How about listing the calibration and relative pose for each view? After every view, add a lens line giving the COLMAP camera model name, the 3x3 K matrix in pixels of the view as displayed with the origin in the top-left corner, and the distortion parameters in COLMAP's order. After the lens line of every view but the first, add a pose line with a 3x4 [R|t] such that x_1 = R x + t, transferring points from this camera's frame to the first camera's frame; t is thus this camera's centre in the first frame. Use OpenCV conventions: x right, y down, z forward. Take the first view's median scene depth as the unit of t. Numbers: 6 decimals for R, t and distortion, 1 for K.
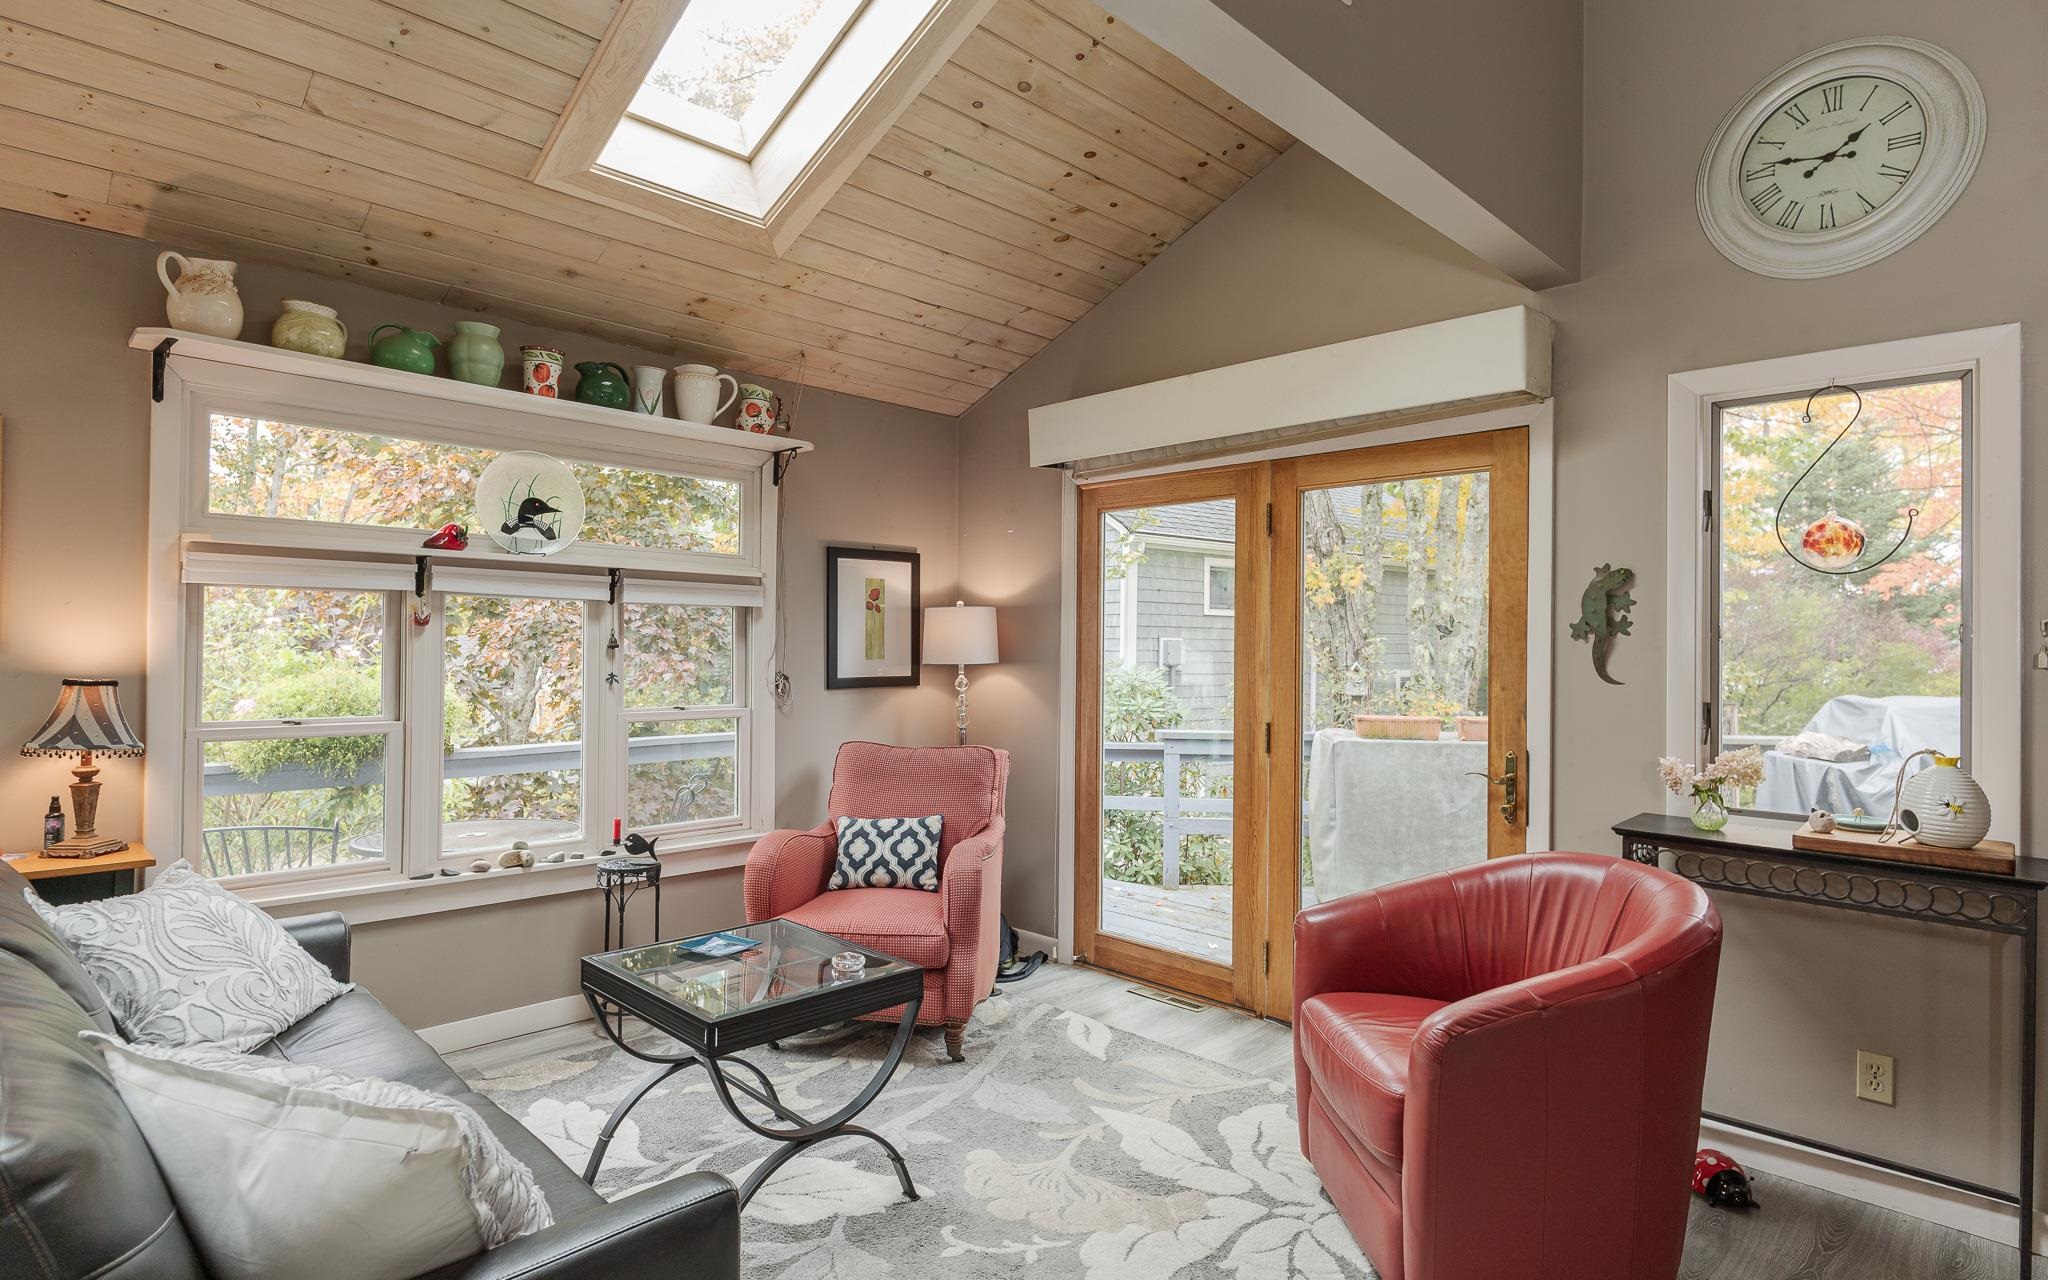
lens RADIAL K [[1075.5, 0, 1030.5], [0, 1075.5, 640.3], [0, 0, 1]] dist [0.001953, -0.000128]
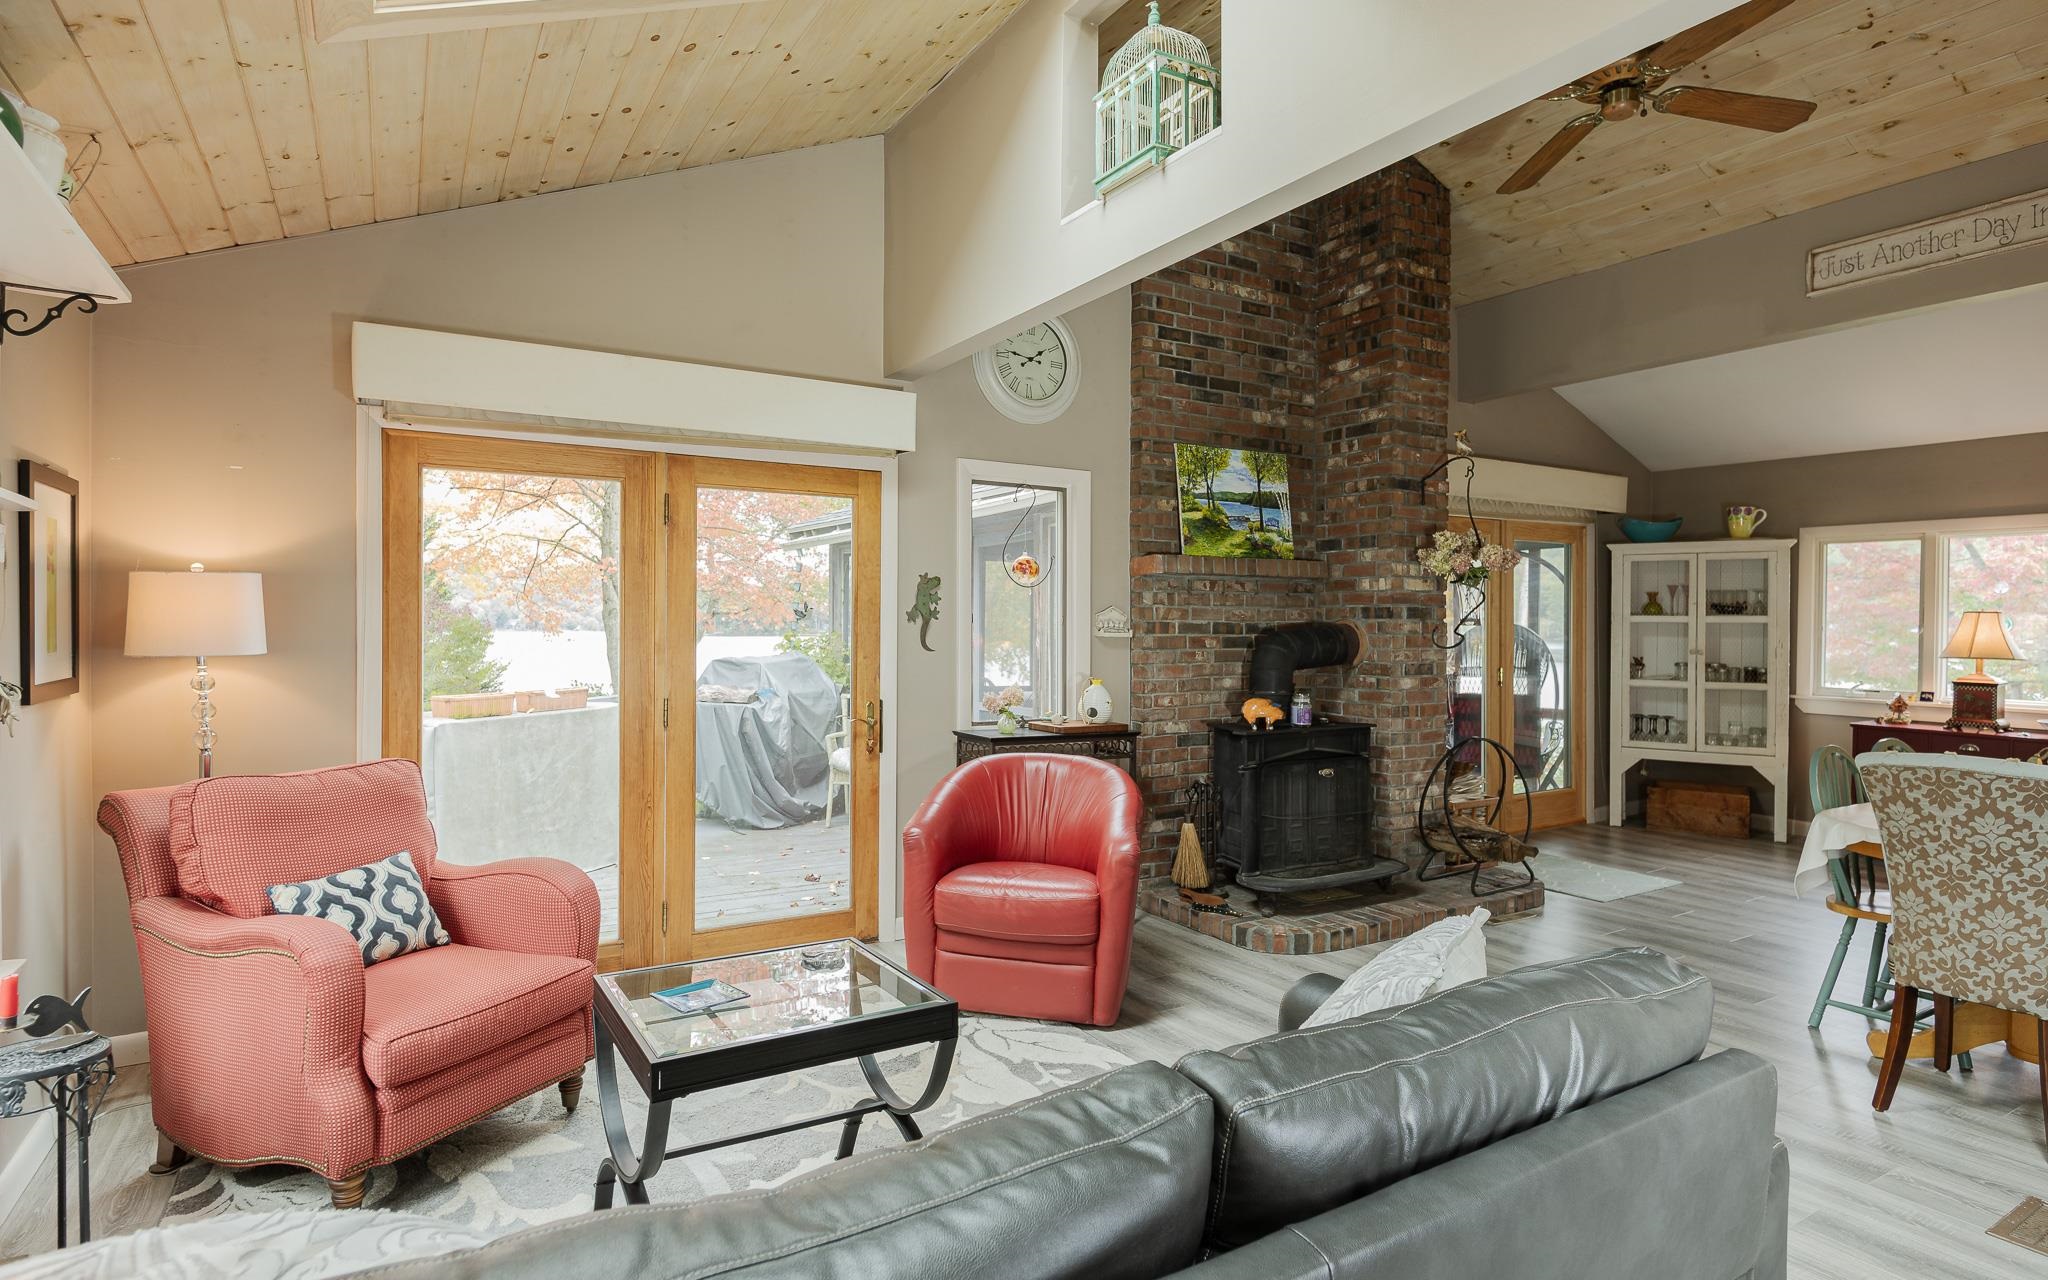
lens RADIAL K [[1066.4, 0, 1015.9], [0, 1066.4, 632.4], [0, 0, 1]] dist [0.003524, -0.000917]
pose [[0.249046, -0.013290, 0.968401, -0.876817], [-0.006986, 0.999855, 0.015518, -0.010188], [-0.968467, -0.010630, 0.248917, 0.483750]]
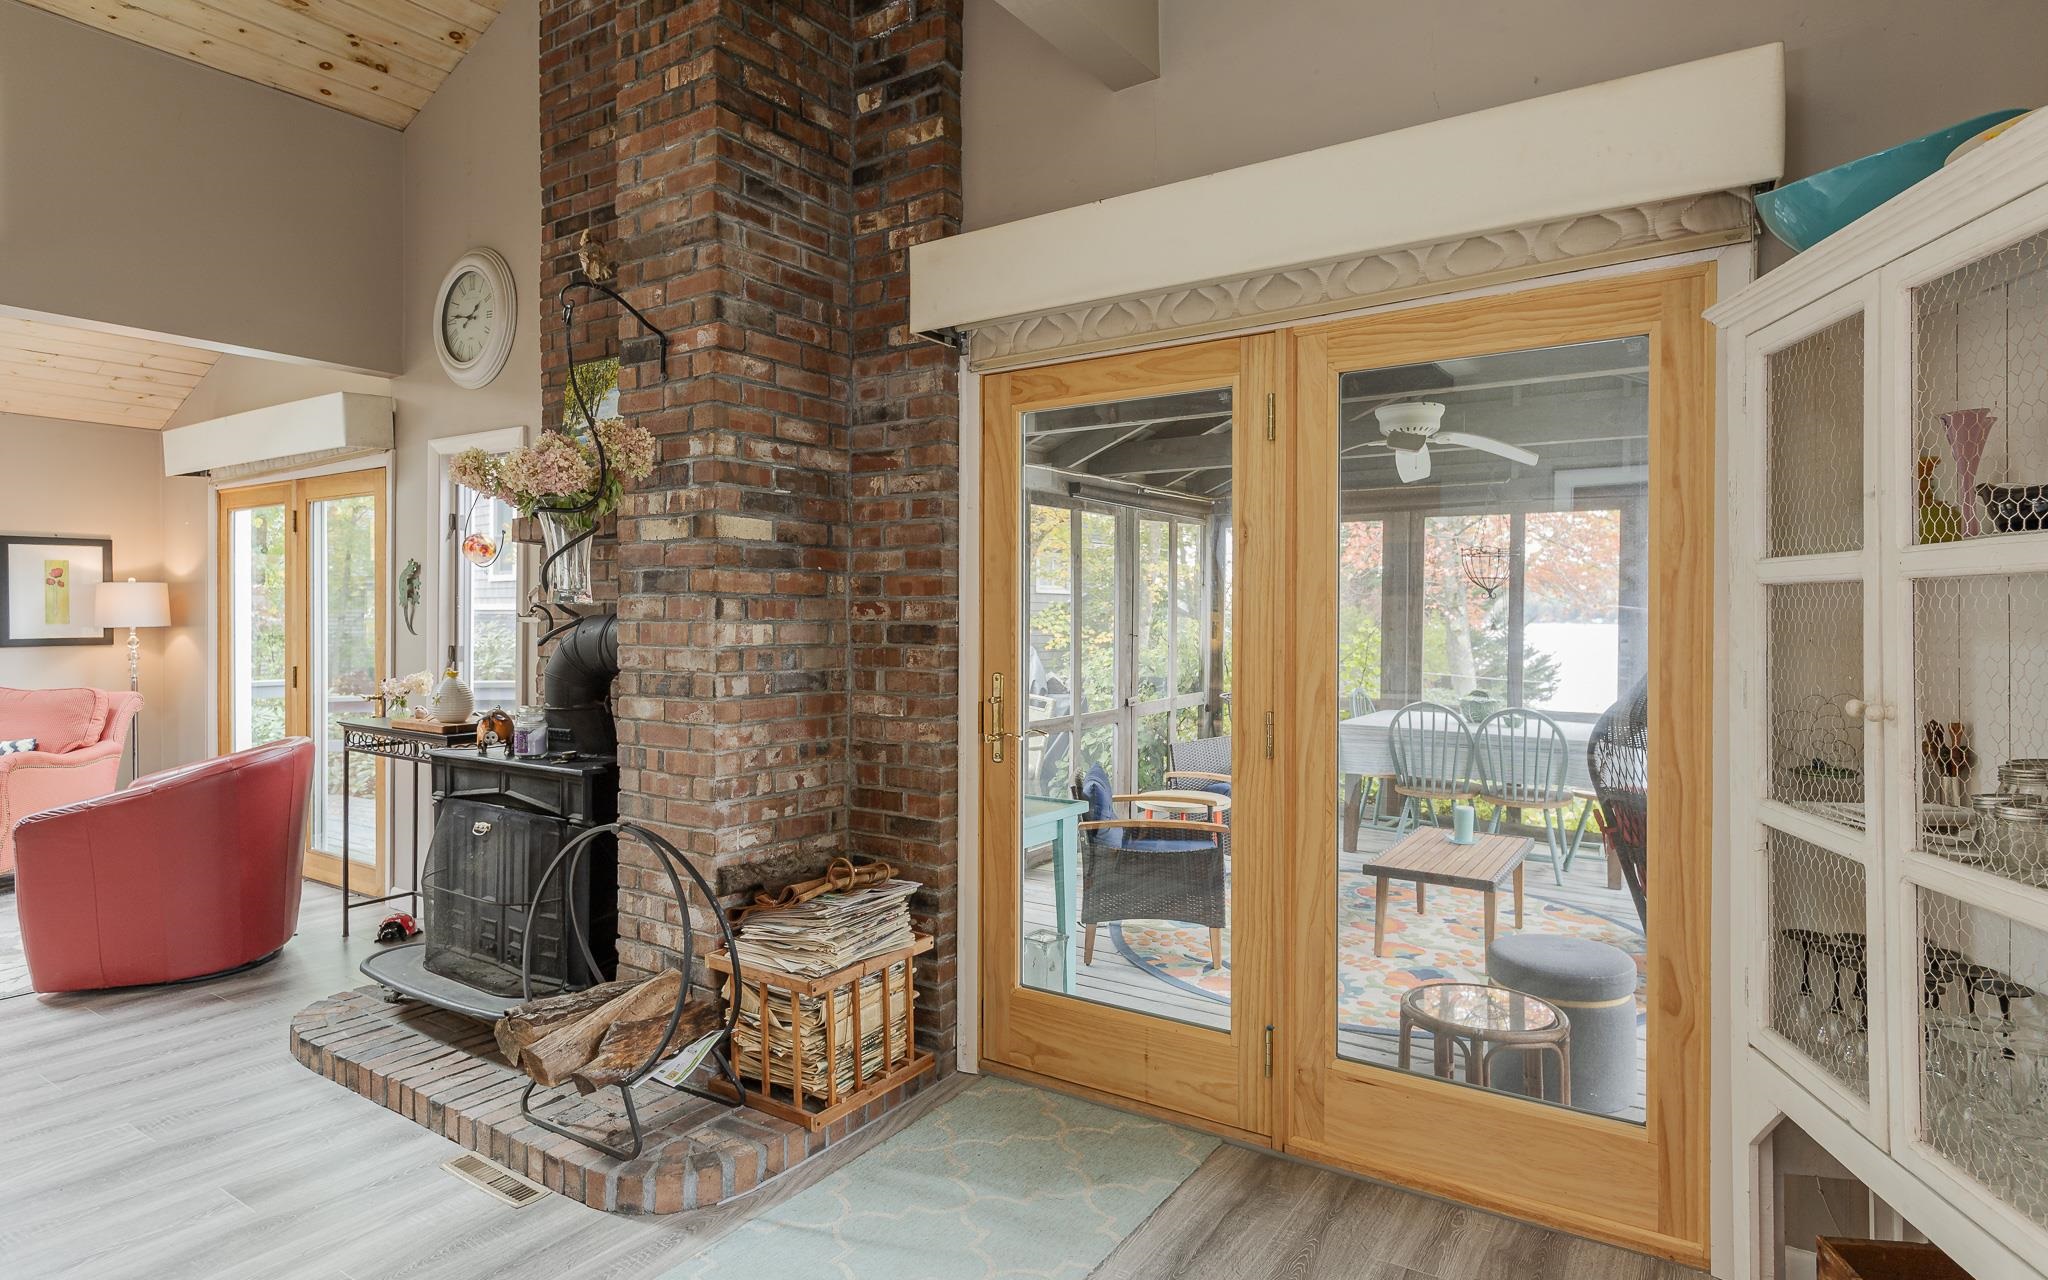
lens RADIAL K [[1101.8, 0, 1019.7], [0, 1101.8, 621.1], [0, 0, 1]] dist [0.001212, 0.000077]
pose [[0.981243, -0.006705, 0.192659, 1.083360], [0.004400, 0.999914, 0.012393, 0.005011], [-0.192725, -0.011313, 0.981188, -0.732281]]
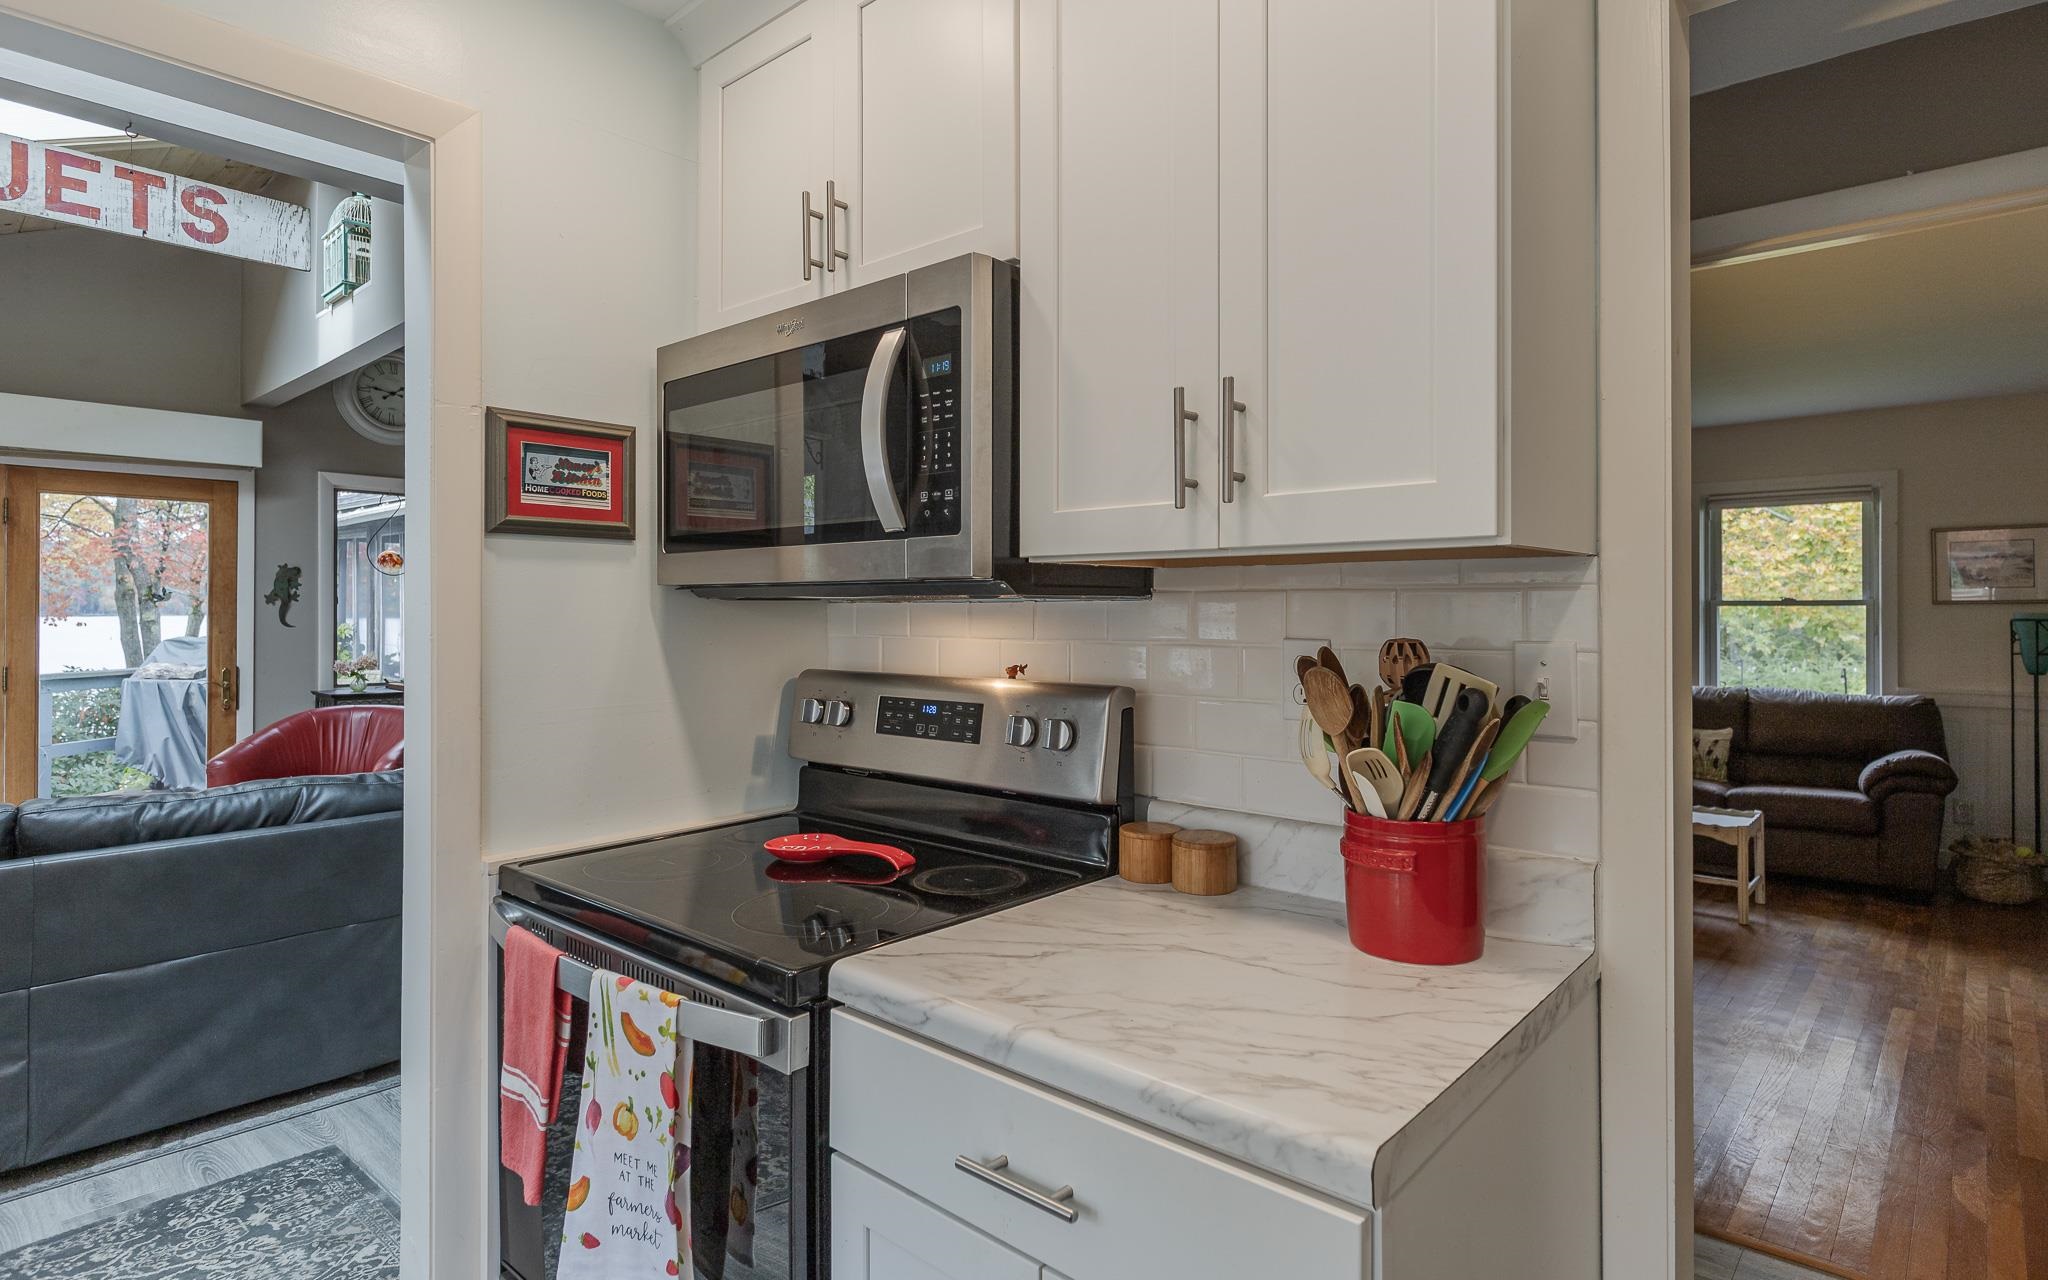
lens RADIAL K [[1054.6, 0, 1022.9], [0, 1054.6, 601.0], [0, 0, 1]] dist [-0.006879, -0.001748]
pose [[-0.047278, -0.002160, 0.998879, -1.335278], [-0.006314, 0.999978, 0.001864, -0.016285], [-0.998862, -0.006218, -0.047290, -0.203734]]
